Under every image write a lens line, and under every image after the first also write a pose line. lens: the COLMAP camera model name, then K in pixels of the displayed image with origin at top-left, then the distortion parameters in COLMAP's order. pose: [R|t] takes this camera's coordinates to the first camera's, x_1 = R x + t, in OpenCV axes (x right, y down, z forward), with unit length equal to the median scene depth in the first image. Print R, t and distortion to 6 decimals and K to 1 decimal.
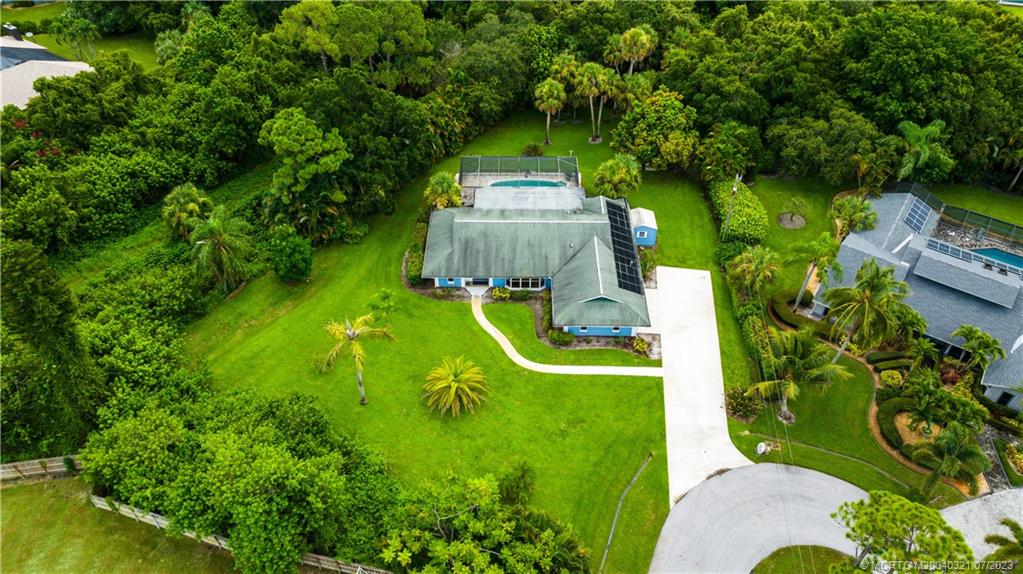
lens RADIAL K [[749.0, 0, 510.9], [0, 749.0, 252.9], [0, 0, 1]] dist [-0.036099, 0.054015]
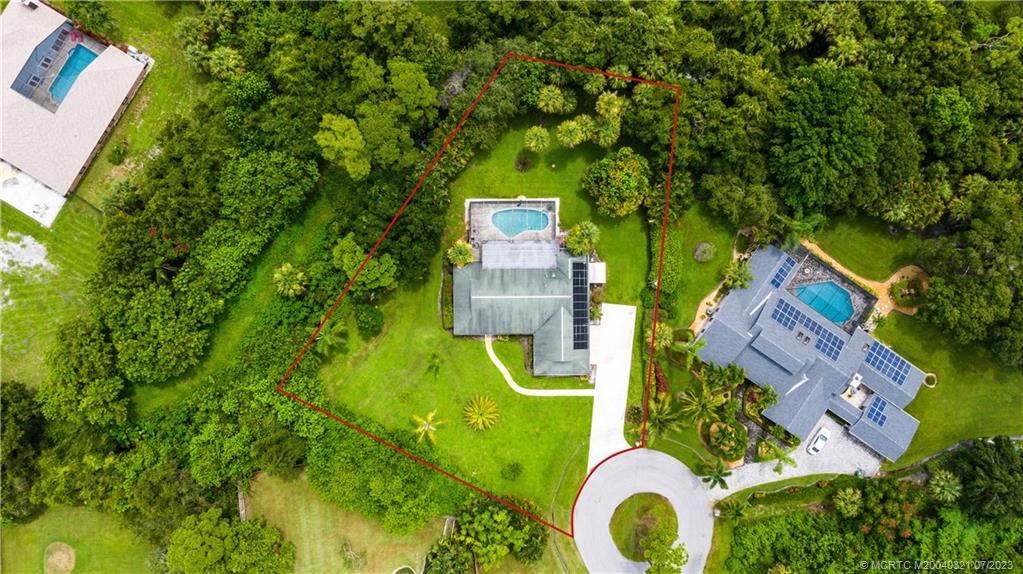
lens RADIAL K [[751.3, 0, 513.9], [0, 751.3, 287.7], [0, 0, 1]] dist [-0.006039, 0.003744]
pose [[0.999819, -0.015986, -0.010322, 0.030676], [0.018310, 0.660572, 0.750540, -1.316229], [-0.005180, -0.750593, 0.660745, -0.003941]]
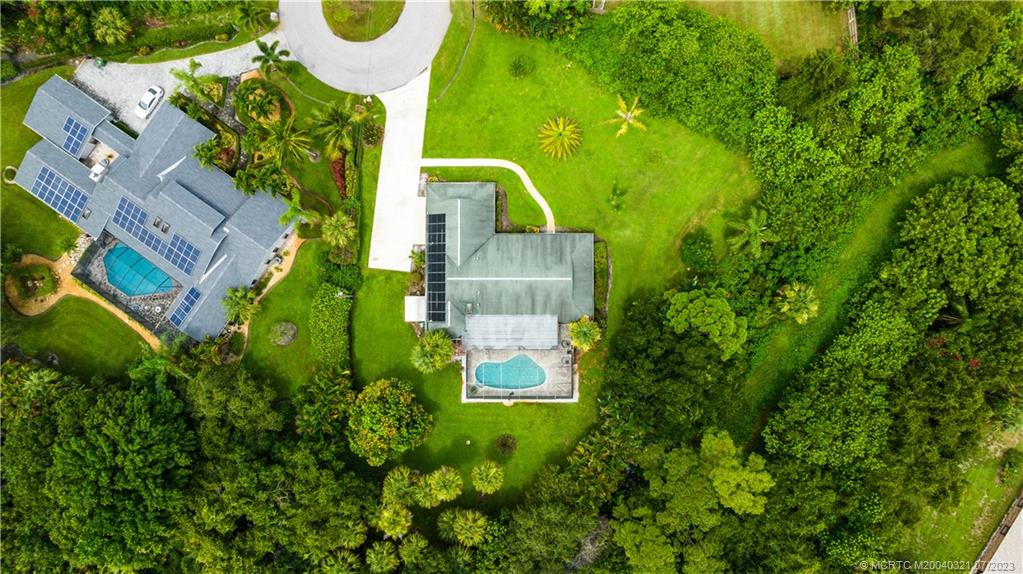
lens RADIAL K [[751.3, 0, 513.9], [0, 751.3, 287.7], [0, 0, 1]] dist [-0.006039, 0.003744]
pose [[-0.999960, 0.008645, 0.002093, 0.018672], [-0.003846, -0.632510, 0.774543, -1.097130], [0.008020, 0.774504, 0.632518, 0.248977]]
